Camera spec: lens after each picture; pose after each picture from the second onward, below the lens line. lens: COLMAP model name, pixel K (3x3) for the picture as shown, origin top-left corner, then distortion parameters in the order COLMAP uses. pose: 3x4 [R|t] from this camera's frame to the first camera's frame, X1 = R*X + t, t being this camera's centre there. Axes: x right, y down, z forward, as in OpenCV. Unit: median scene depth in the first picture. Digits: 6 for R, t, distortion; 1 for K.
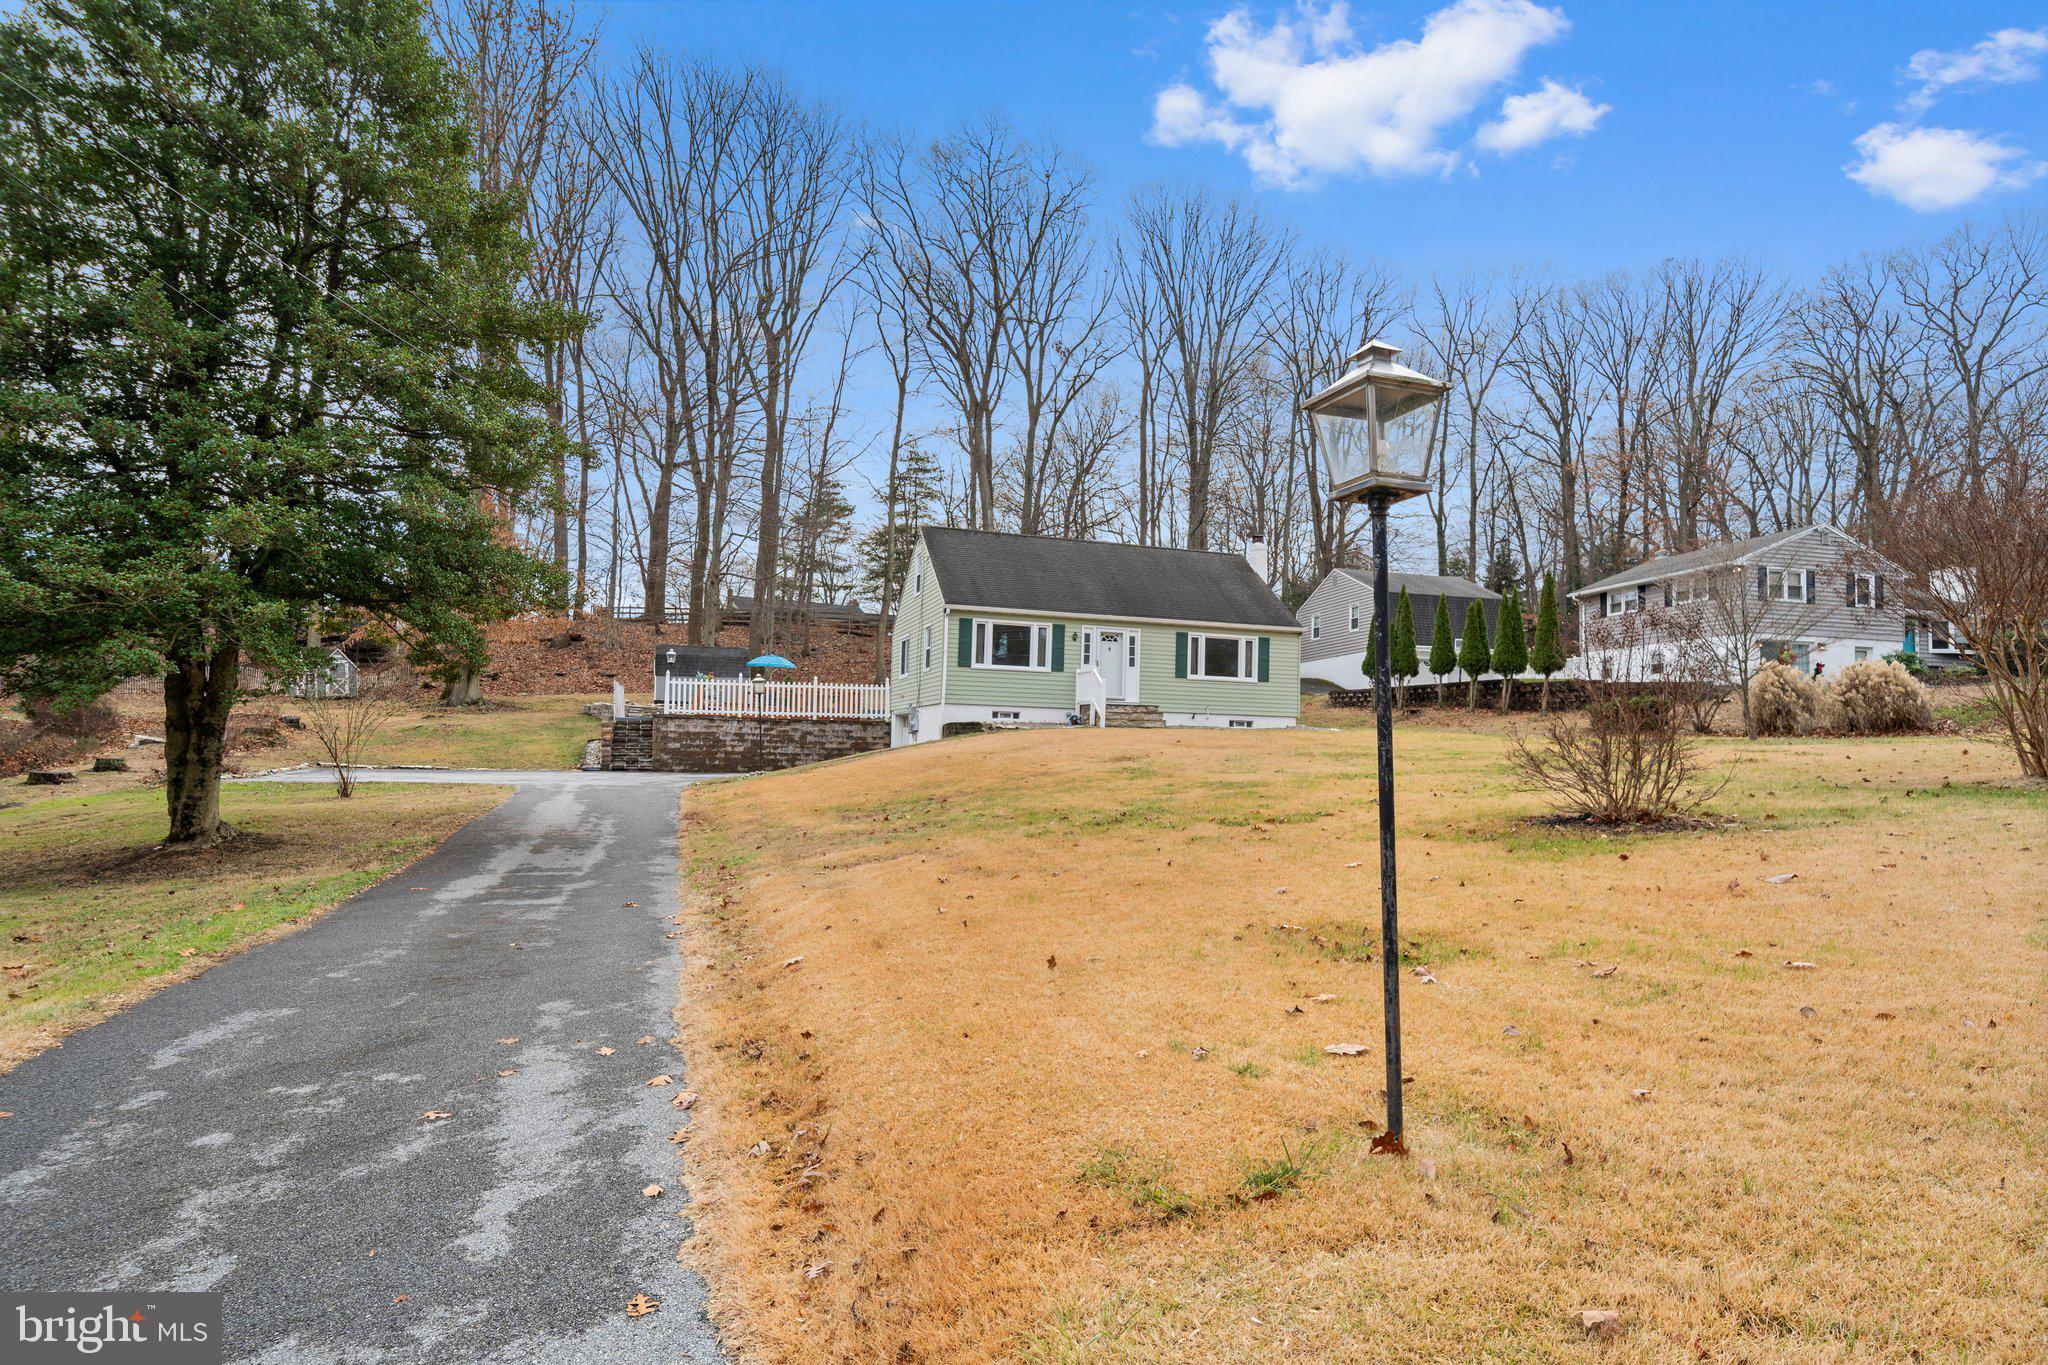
lens RADIAL K [[1103.3, 0, 1024.0], [0, 1103.3, 682.5], [0, 0, 1]] dist [-0.001141, -0.000093]
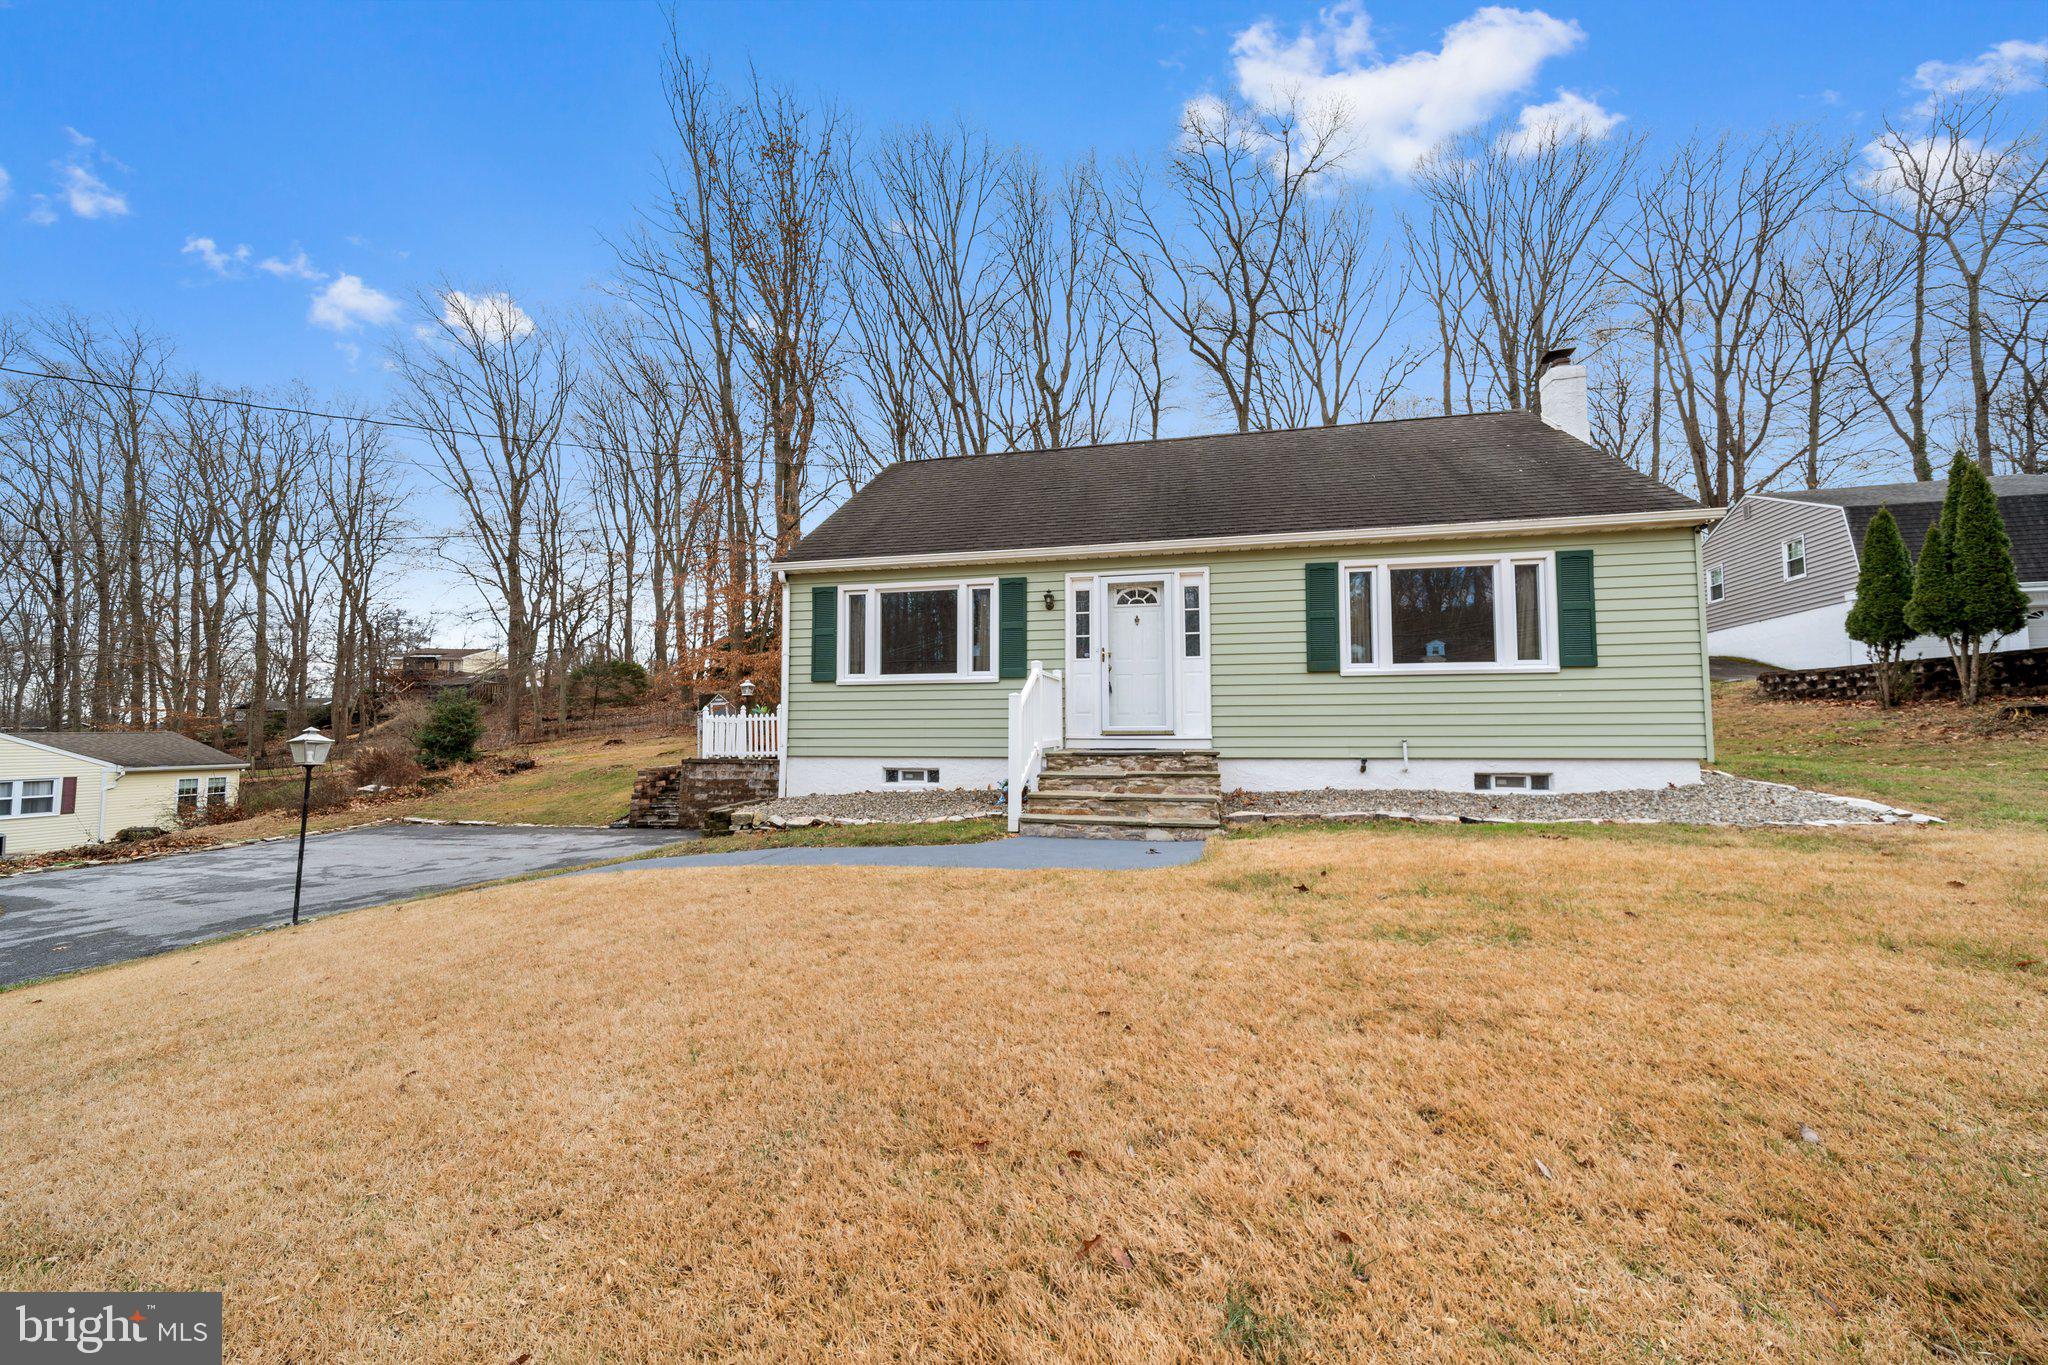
lens RADIAL K [[701.9, 0, 1026.8], [0, 701.9, 693.4], [0, 0, 1]] dist [-0.010452, 0.000867]
pose [[0.869241, -0.056385, -0.491162, 0.169027], [0.057696, 0.998256, -0.012490, 0.000114], [0.491010, -0.017481, 0.870979, 0.697682]]
